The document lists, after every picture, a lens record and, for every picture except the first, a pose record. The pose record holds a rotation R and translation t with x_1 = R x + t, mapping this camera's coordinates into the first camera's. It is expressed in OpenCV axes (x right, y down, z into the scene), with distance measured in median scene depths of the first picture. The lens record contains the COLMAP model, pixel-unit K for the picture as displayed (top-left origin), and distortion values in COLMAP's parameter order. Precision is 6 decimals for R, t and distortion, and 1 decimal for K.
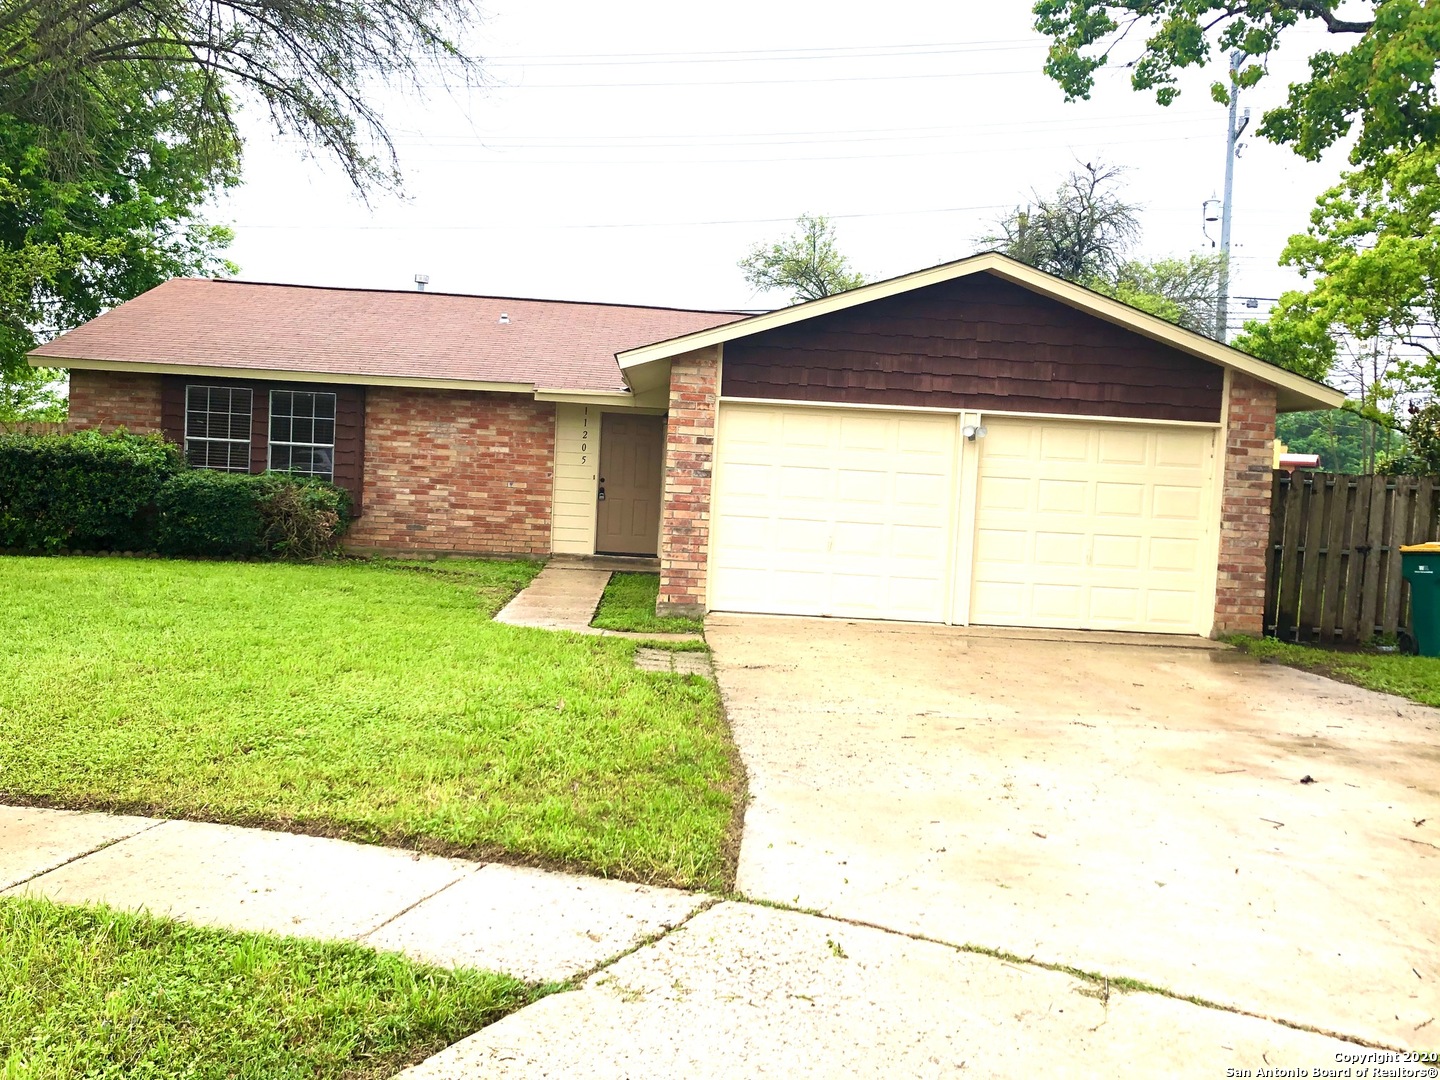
lens RADIAL K [[1332.8, 0, 720.0], [0, 1332.8, 540.0], [0, 0, 1]] dist [0.014852, -0.004971]
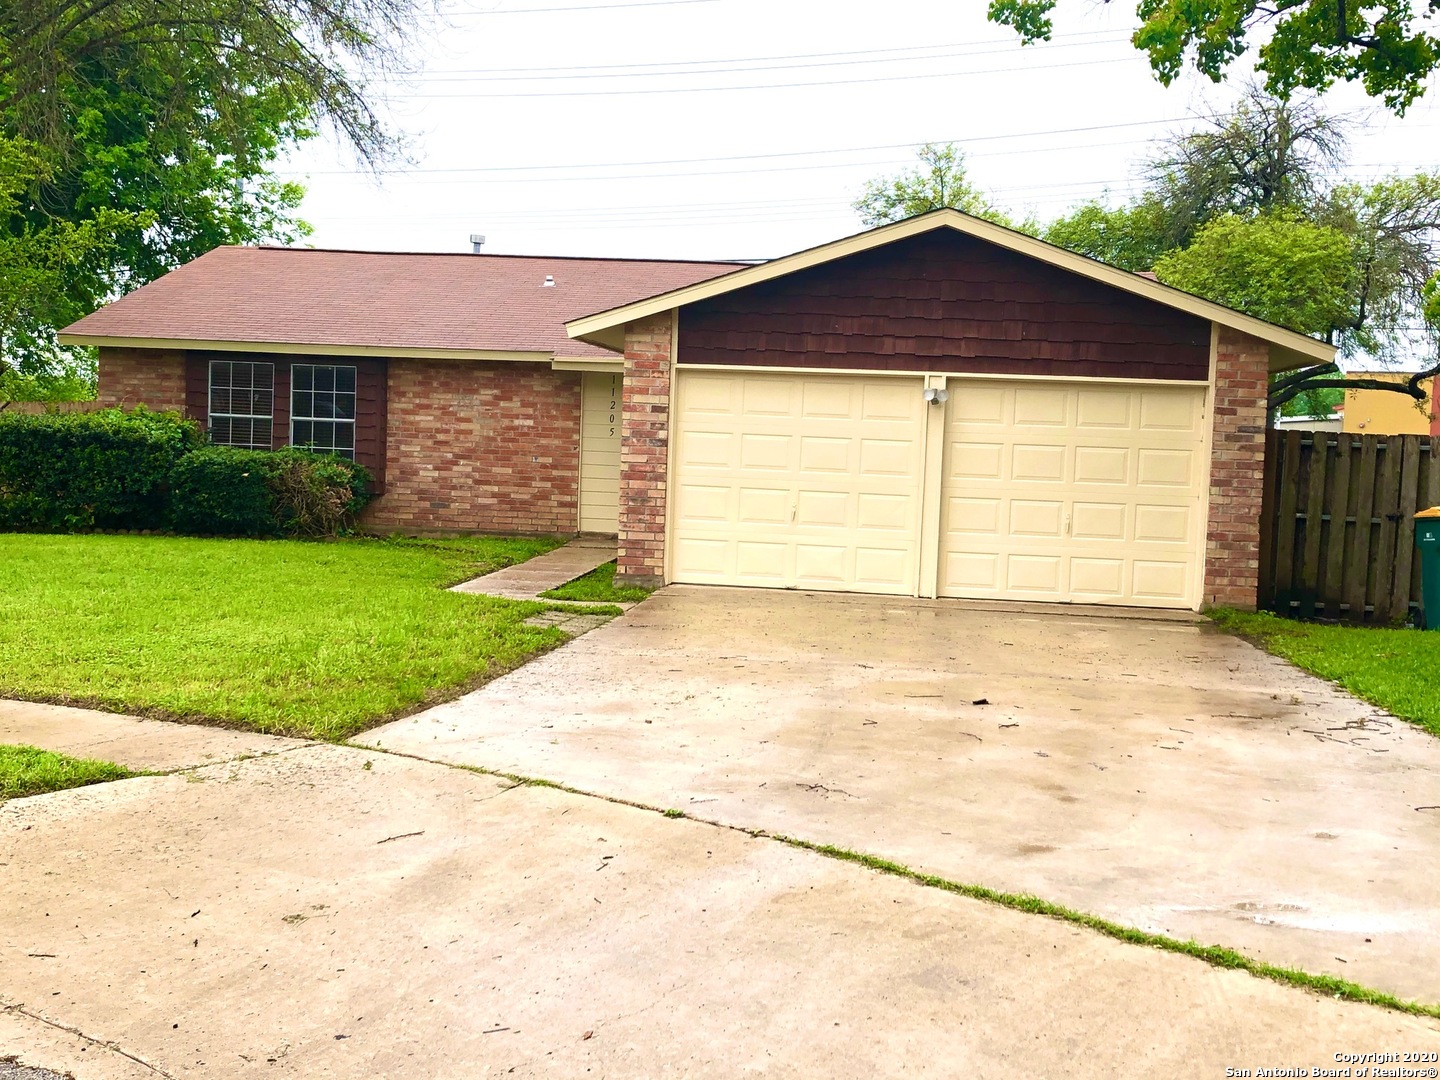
lens RADIAL K [[1671.9, 0, 720.0], [0, 1671.9, 540.0], [0, 0, 1]] dist [0.067041, -0.180527]
pose [[0.987405, -0.003526, -0.158176, 0.171273], [0.003819, 0.999992, 0.001545, 0.015400], [0.158170, -0.002130, 0.987410, -0.160855]]
